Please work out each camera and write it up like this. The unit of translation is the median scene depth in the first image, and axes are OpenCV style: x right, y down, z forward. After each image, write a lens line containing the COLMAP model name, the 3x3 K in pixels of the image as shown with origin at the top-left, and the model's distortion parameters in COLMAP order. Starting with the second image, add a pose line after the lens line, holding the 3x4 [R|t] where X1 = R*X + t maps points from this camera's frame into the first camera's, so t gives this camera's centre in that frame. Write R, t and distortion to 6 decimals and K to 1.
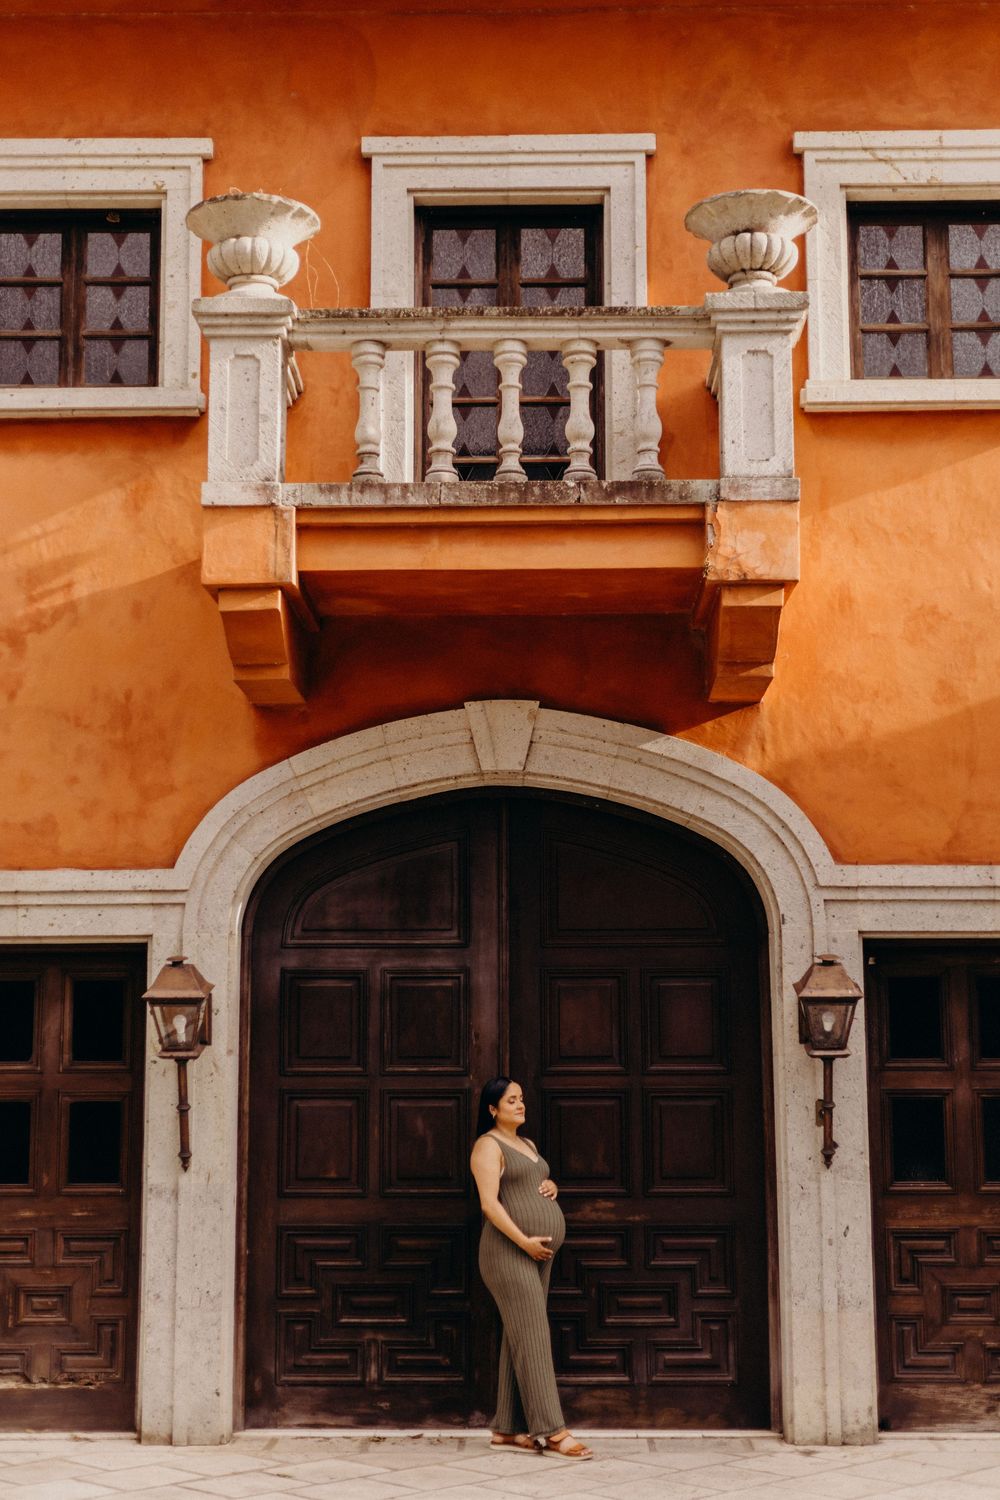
lens RADIAL K [[2260.2, 0, 495.9], [0, 2260.2, 722.5], [0, 0, 1]] dist [0.015048, 0.000000]
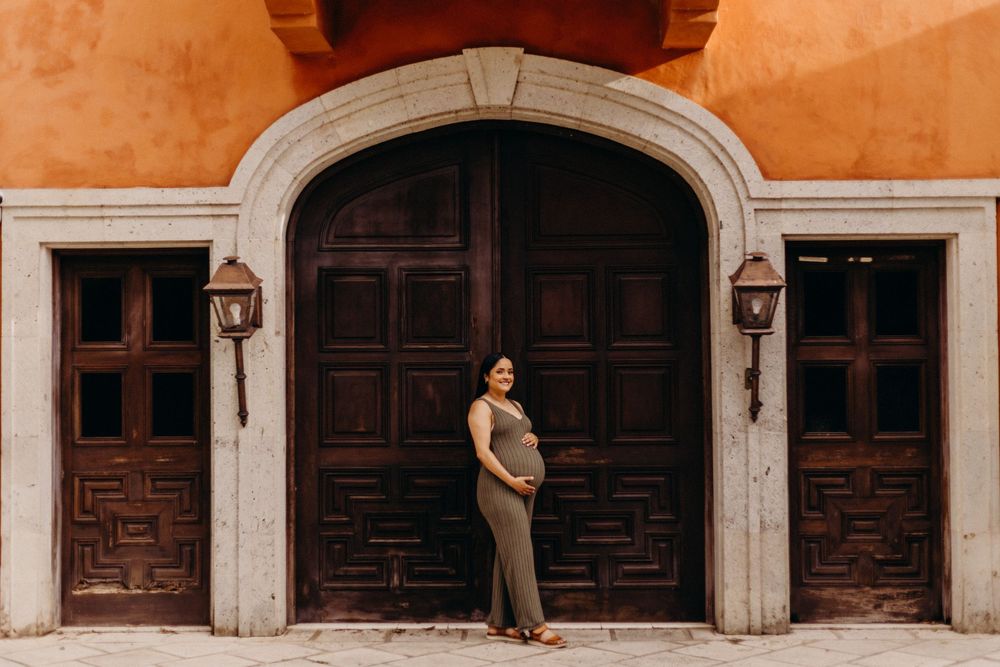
lens RADIAL K [[1506.8, 0, 500.6], [0, 1506.8, 335.5], [0, 0, 1]] dist [0.015048, 0.000000]
pose [[0.999970, -0.004664, -0.006255, 0.011132], [0.005463, 0.990893, 0.134543, 0.035191], [0.005571, -0.134573, 0.990888, 0.172517]]
